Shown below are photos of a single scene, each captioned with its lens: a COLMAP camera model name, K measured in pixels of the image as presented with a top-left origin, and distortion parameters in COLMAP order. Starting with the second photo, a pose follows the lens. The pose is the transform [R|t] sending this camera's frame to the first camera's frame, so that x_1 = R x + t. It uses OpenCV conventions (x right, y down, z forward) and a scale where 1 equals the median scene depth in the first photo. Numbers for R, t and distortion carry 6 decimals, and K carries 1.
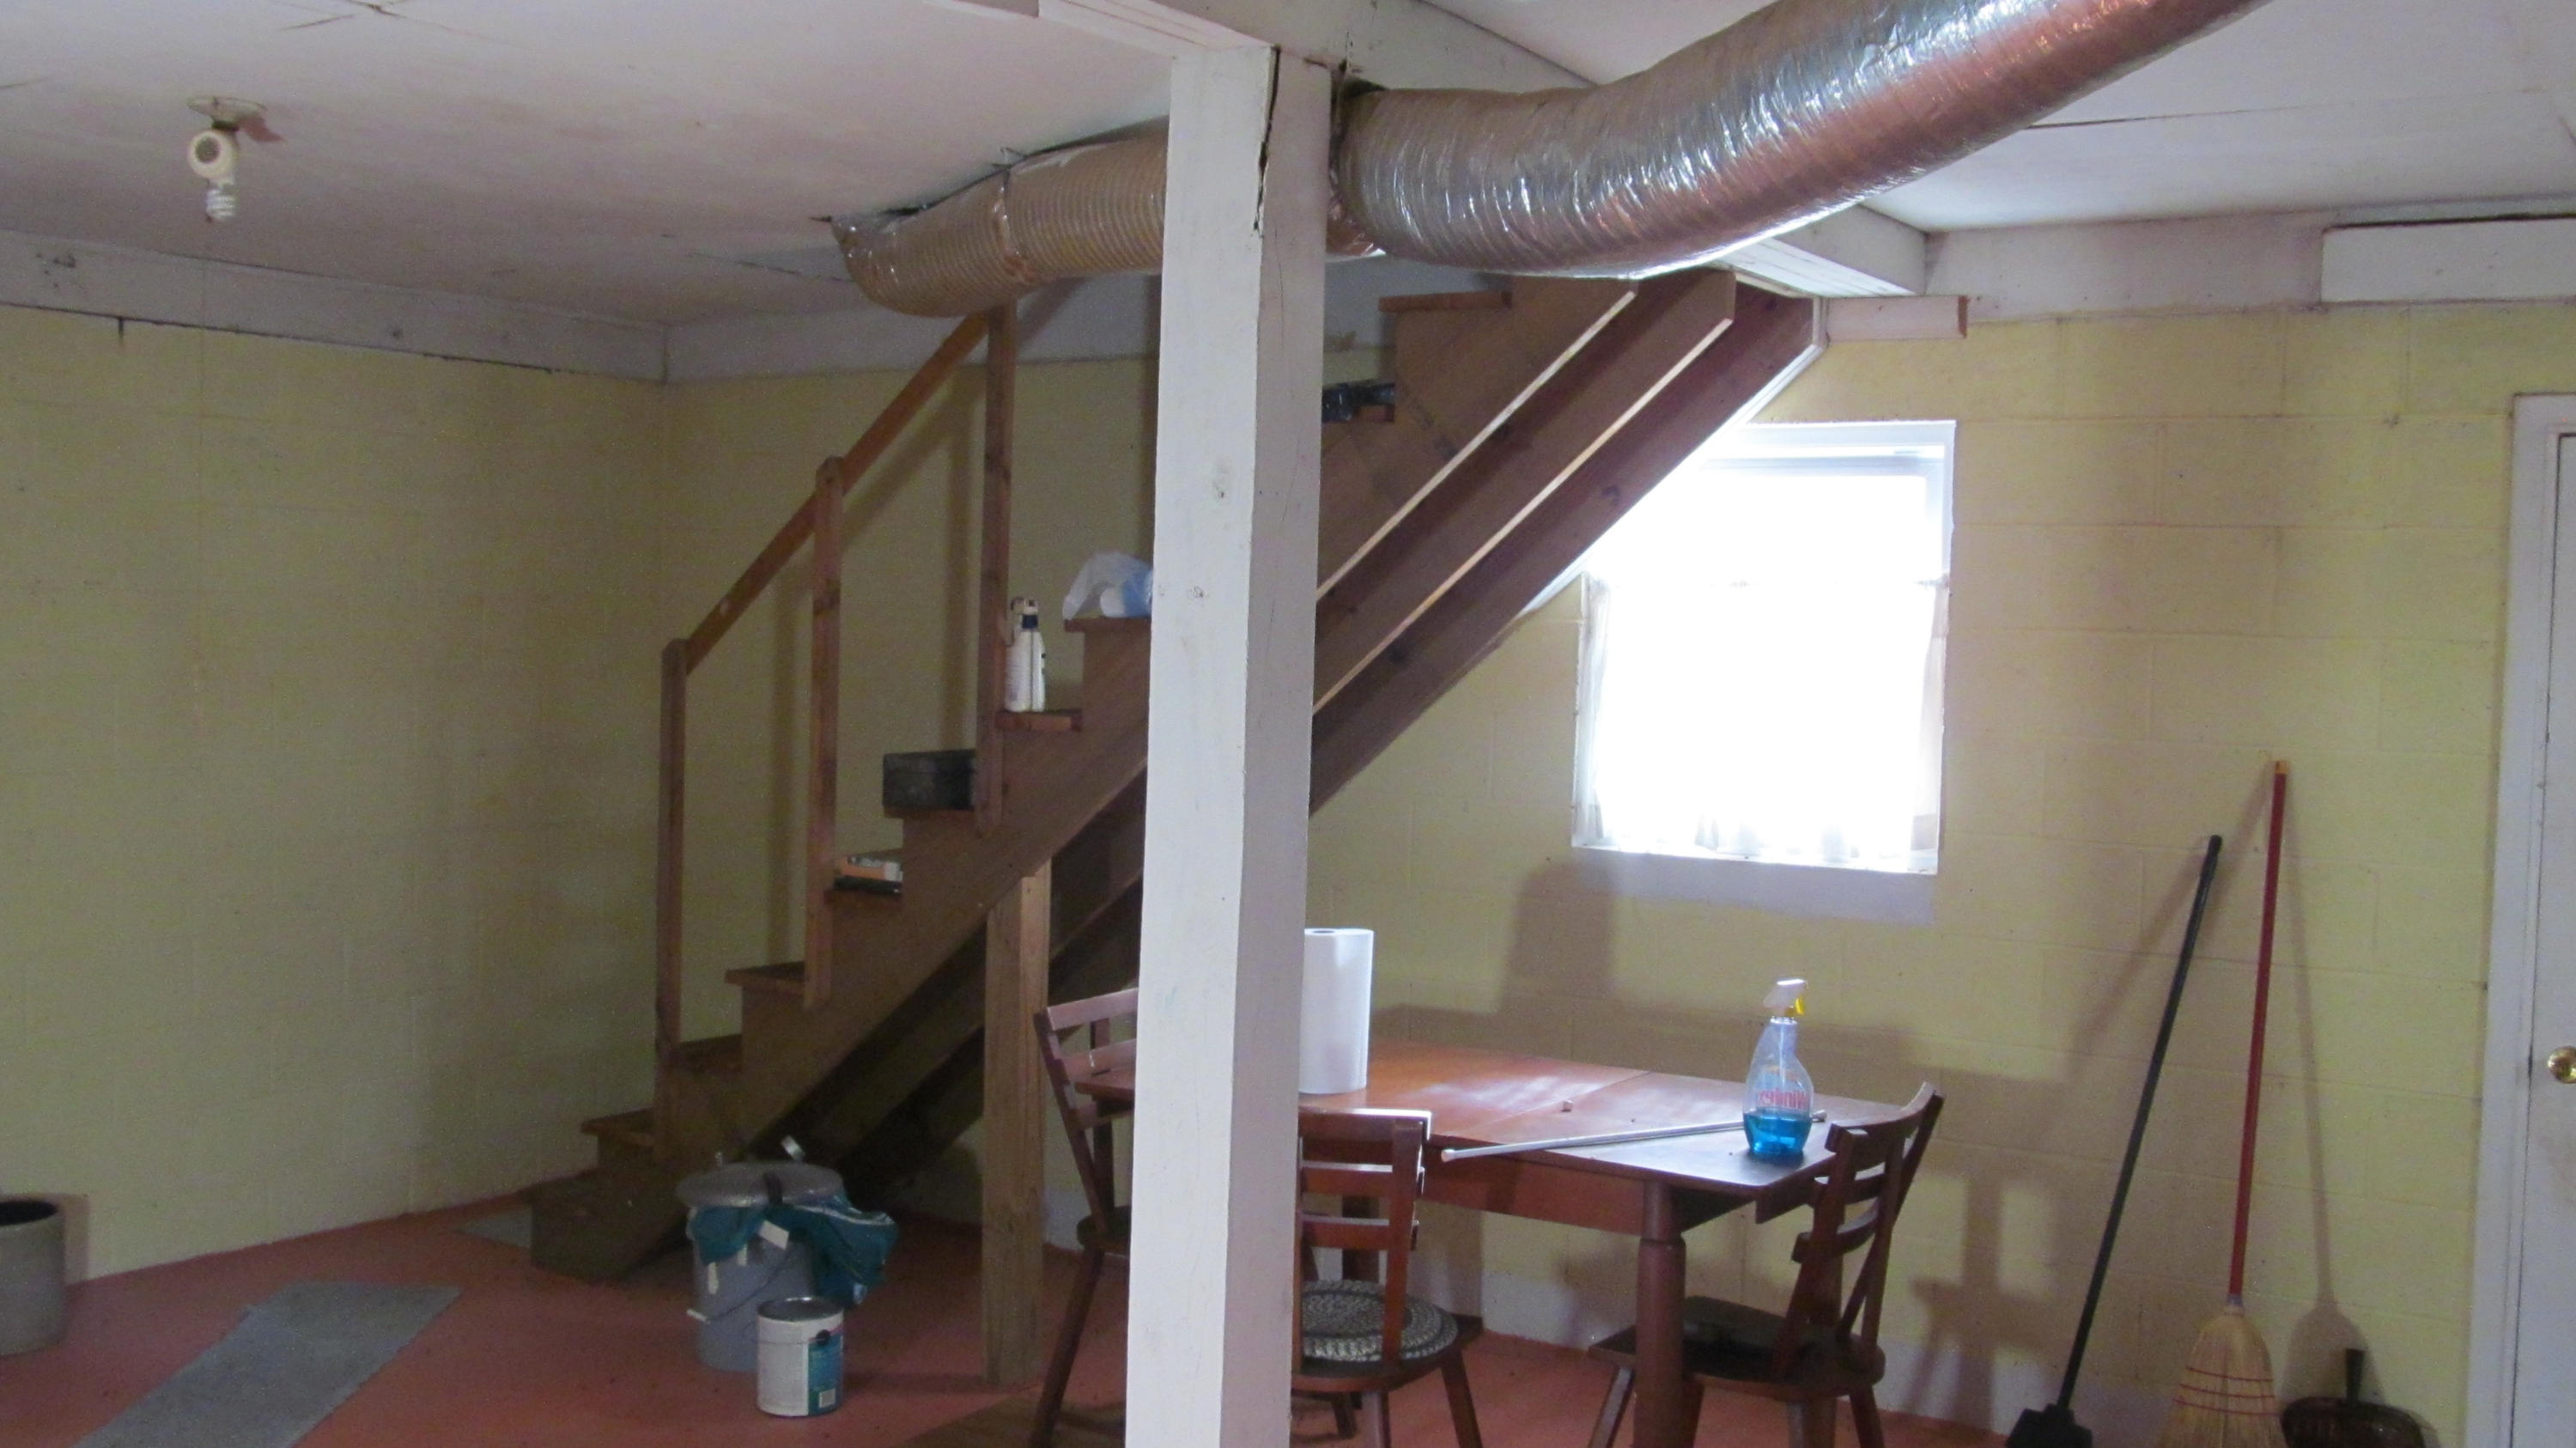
lens RADIAL K [[2474.0, 0, 1284.2], [0, 2474.0, 725.0], [0, 0, 1]] dist [-0.046435, 0.000000]
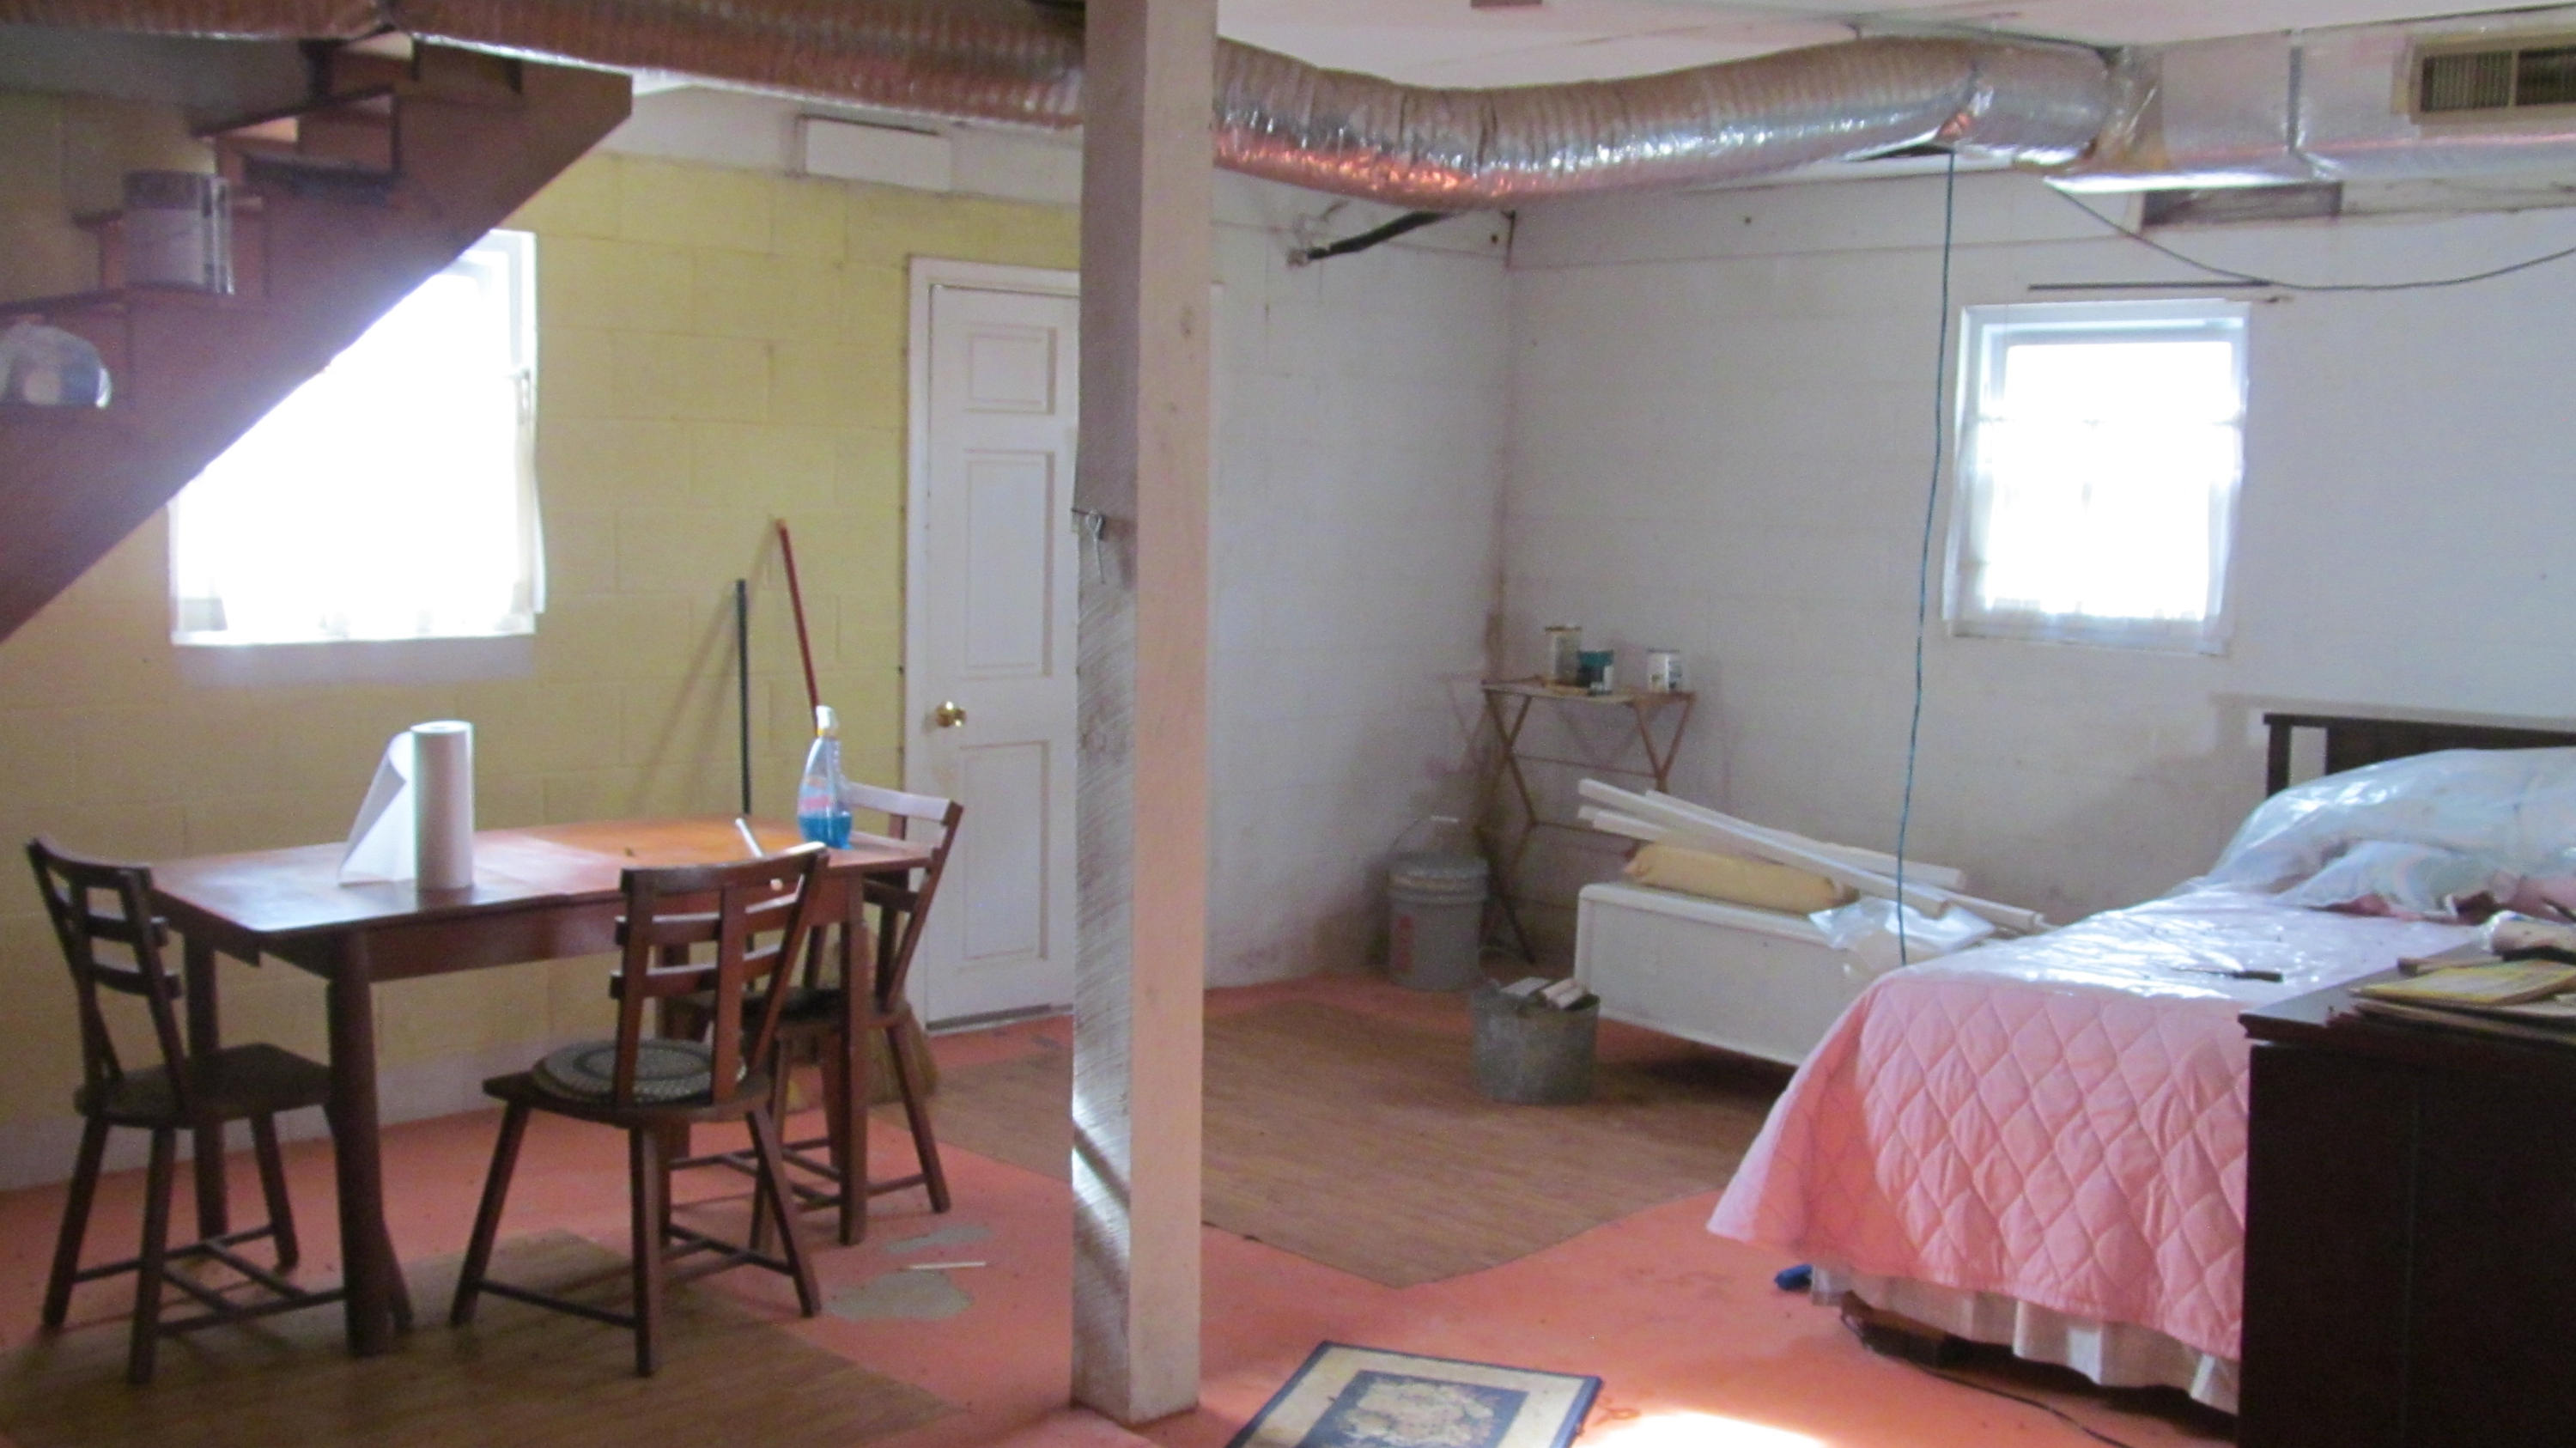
lens RADIAL K [[2474.0, 0, 1284.1], [0, 2474.0, 723.0], [0, 0, 1]] dist [-0.046435, 0.000000]
pose [[0.220168, -0.117552, 0.968353, -0.824385], [0.032796, 0.993043, 0.113093, -0.017675], [-0.974911, 0.006859, 0.222491, 0.432788]]
